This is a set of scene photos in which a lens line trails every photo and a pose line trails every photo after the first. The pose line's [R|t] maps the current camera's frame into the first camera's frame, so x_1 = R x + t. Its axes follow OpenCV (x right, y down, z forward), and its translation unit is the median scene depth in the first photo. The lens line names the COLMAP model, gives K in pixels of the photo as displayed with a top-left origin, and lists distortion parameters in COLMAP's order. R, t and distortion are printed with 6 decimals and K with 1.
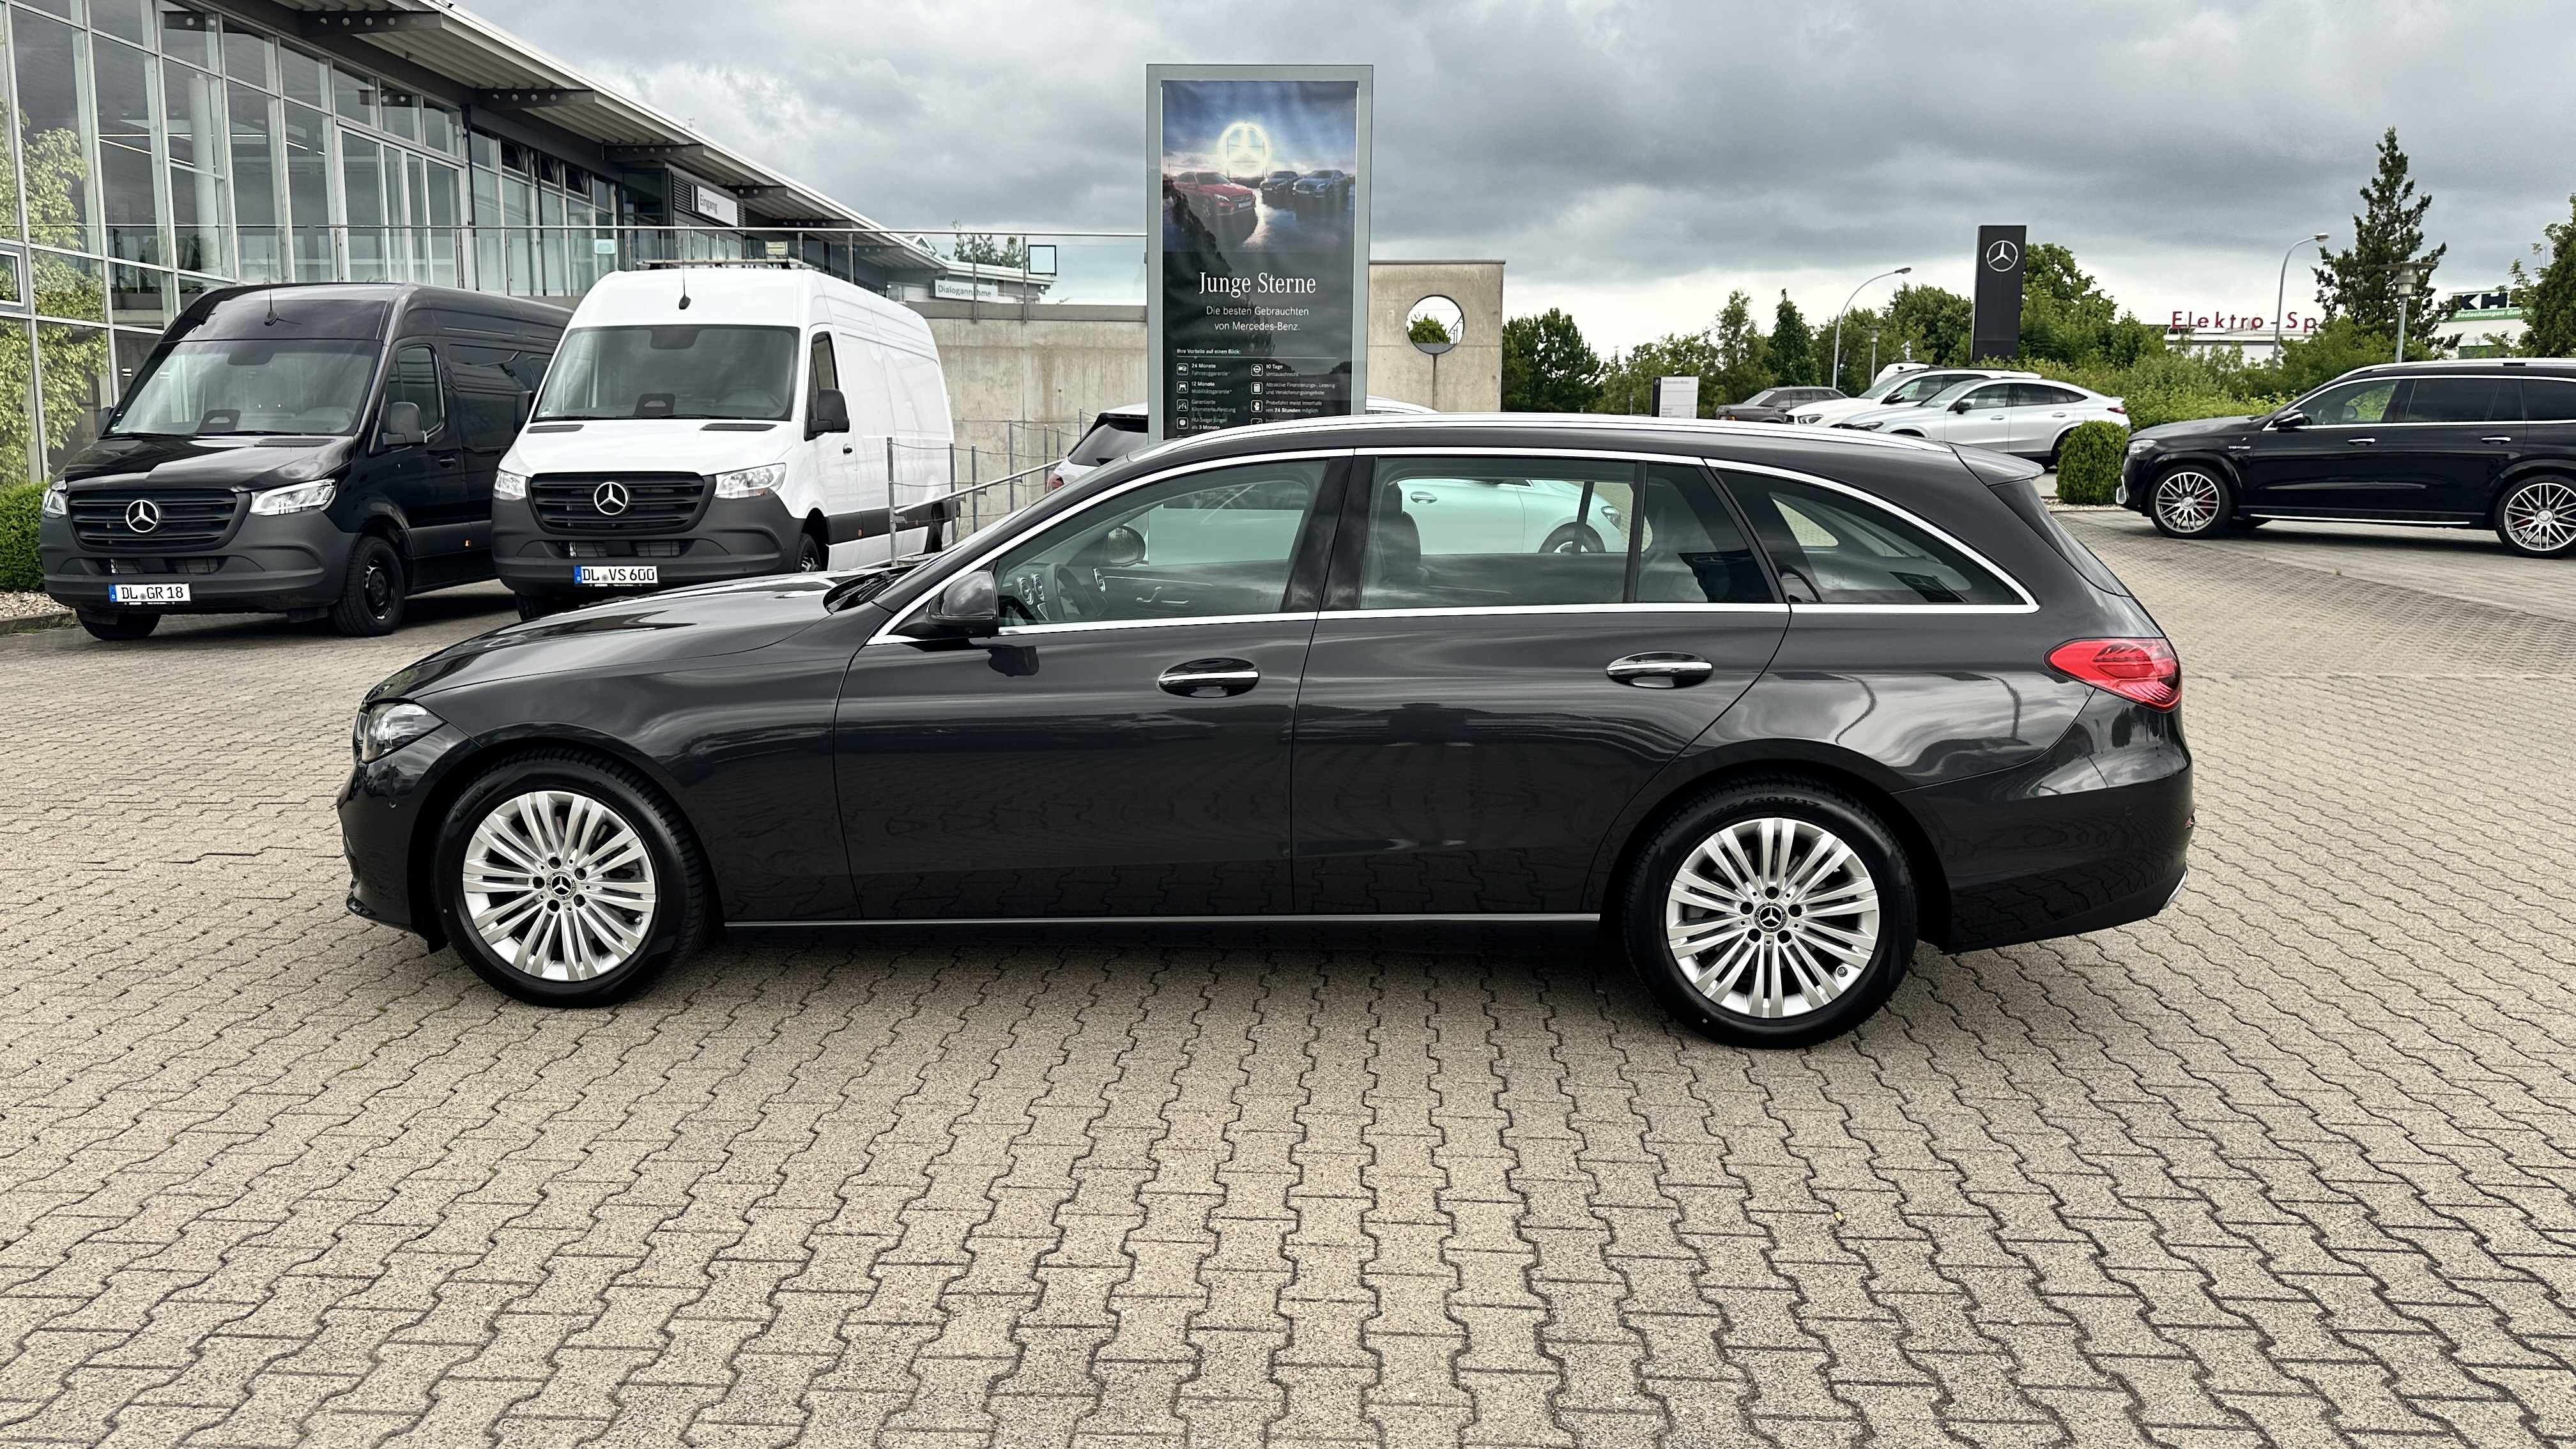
lens RADIAL K [[1766.8, 0, 1264.7], [0, 1766.8, 754.8], [0, 0, 1]] dist [0.067689, -0.079740]
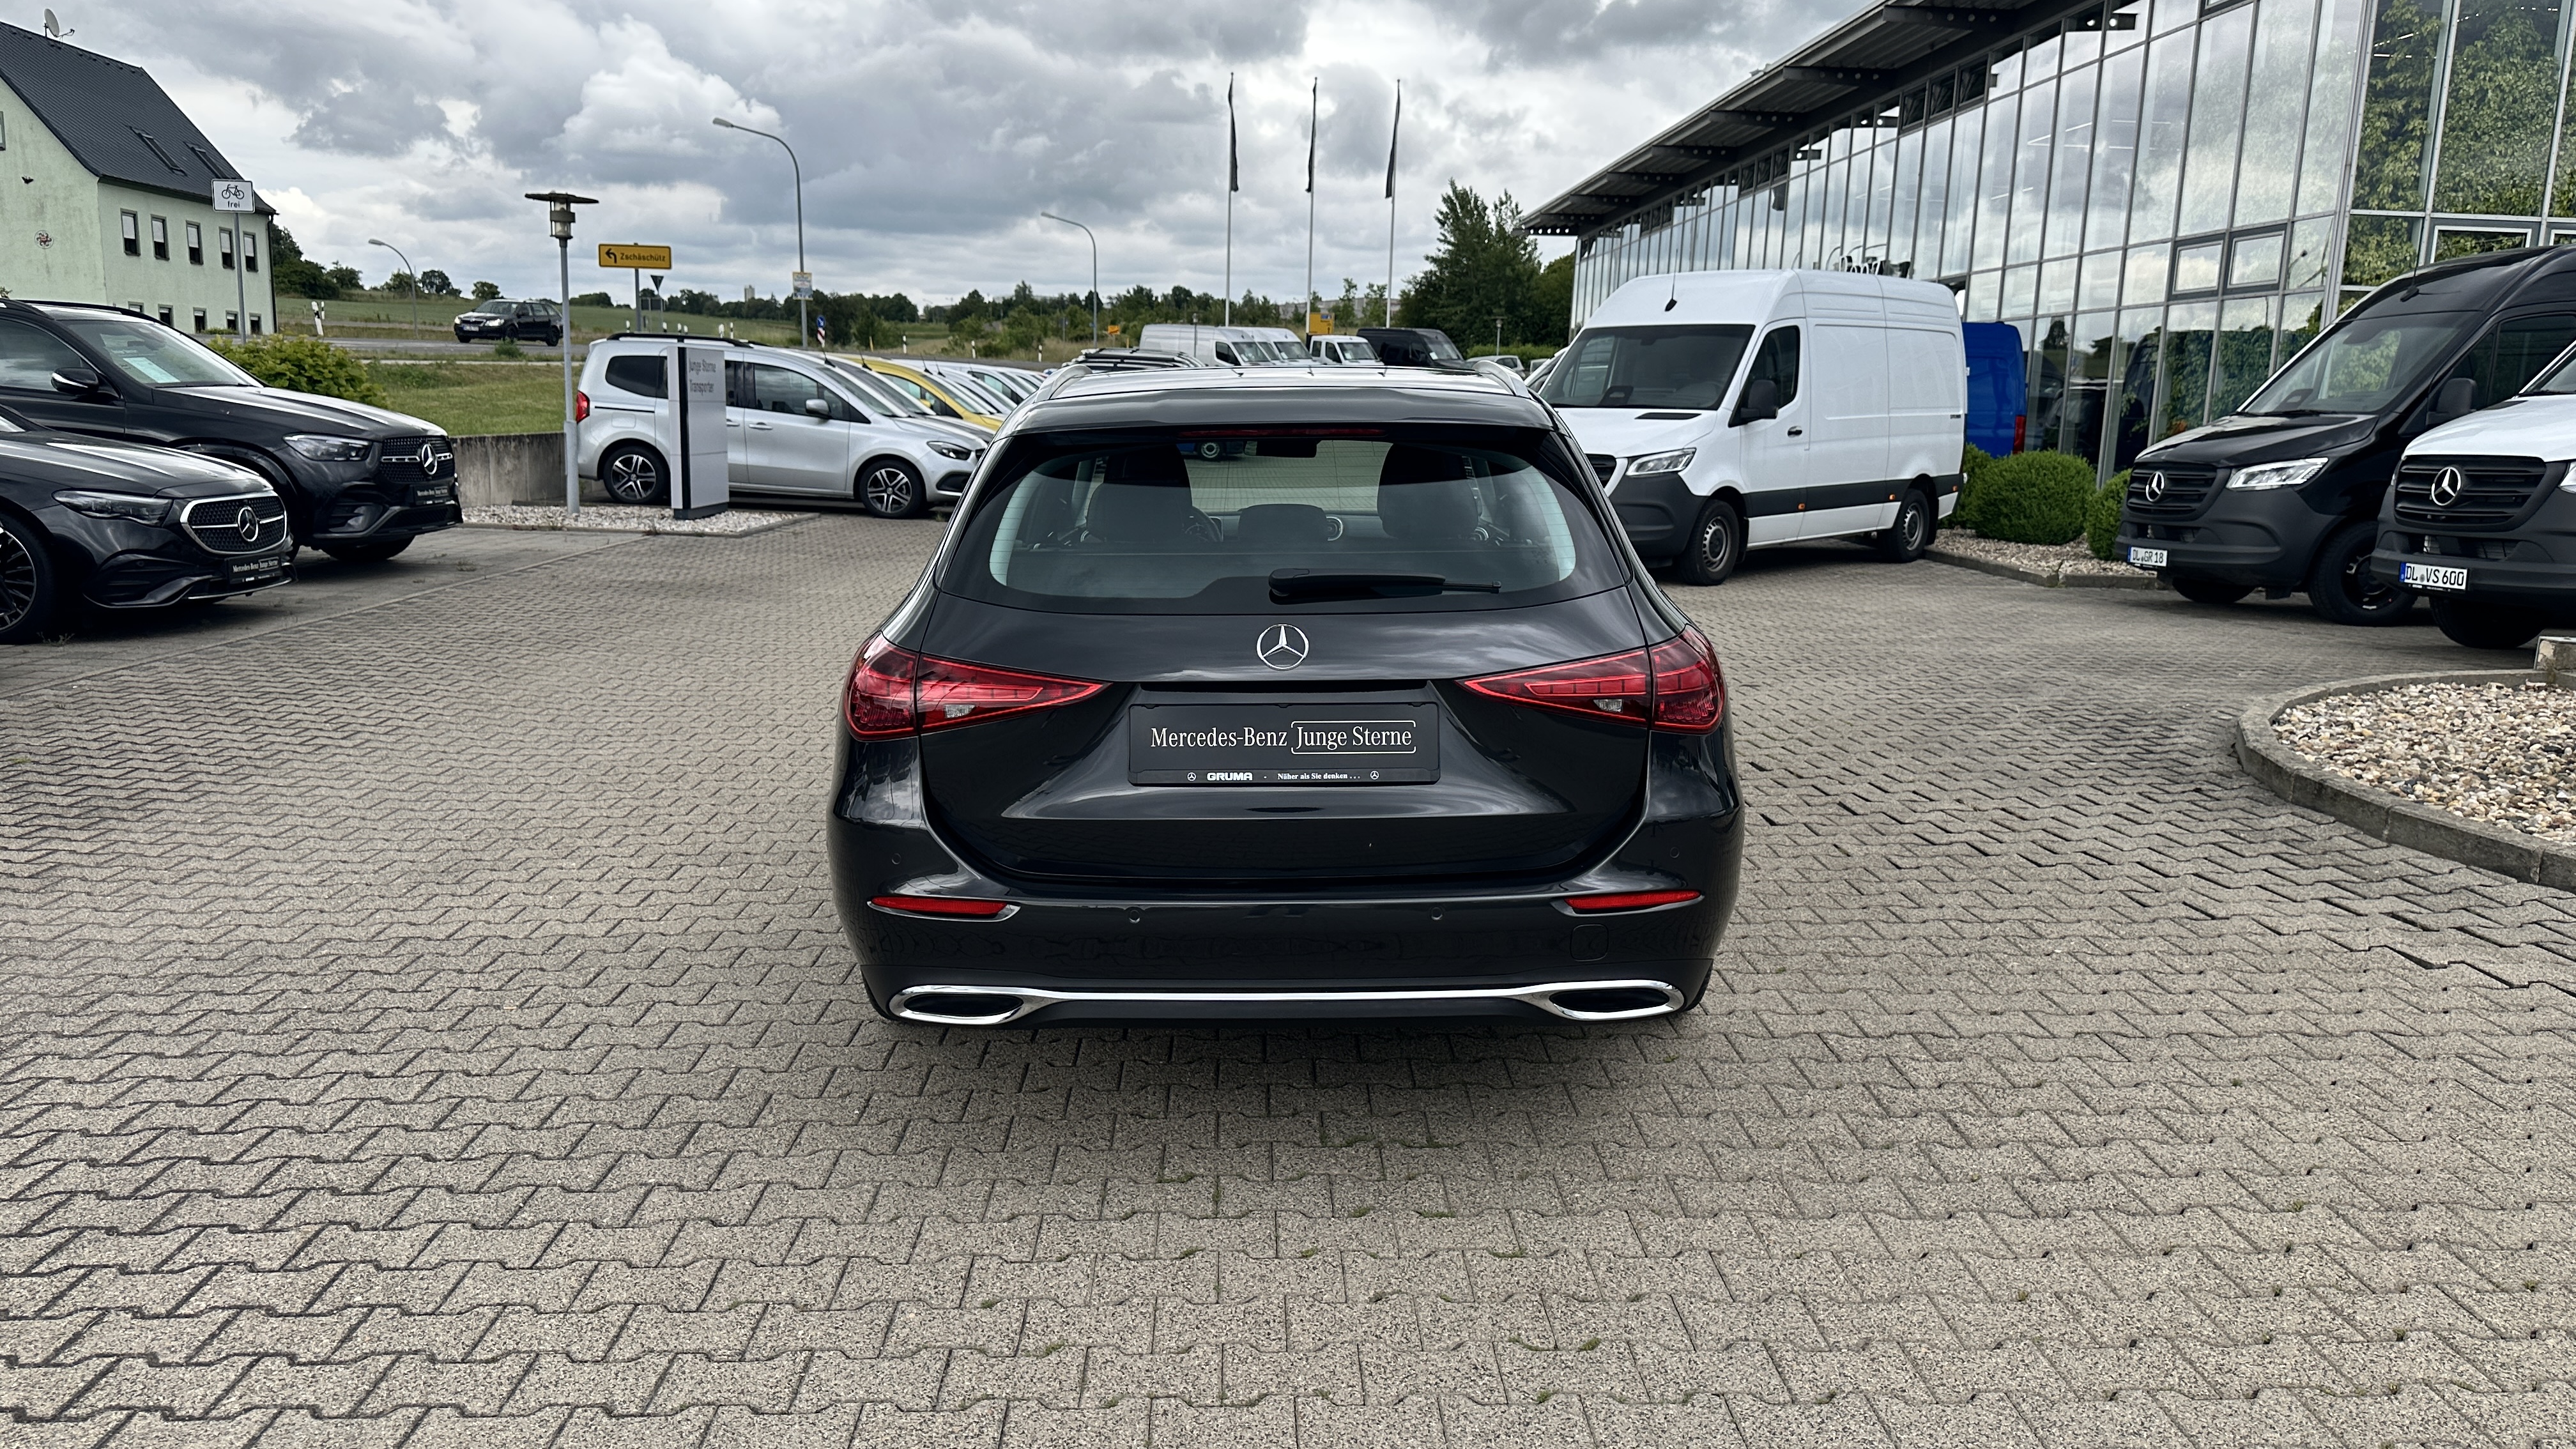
lens RADIAL K [[1768.5, 0, 1278.2], [0, 1768.5, 769.8], [0, 0, 1]] dist [0.094077, -0.125955]
pose [[0.091900, 0.191606, -0.977160, 0.553041], [-0.182212, 0.967979, 0.172670, -0.075658], [0.978955, 0.162182, 0.123870, 0.477309]]
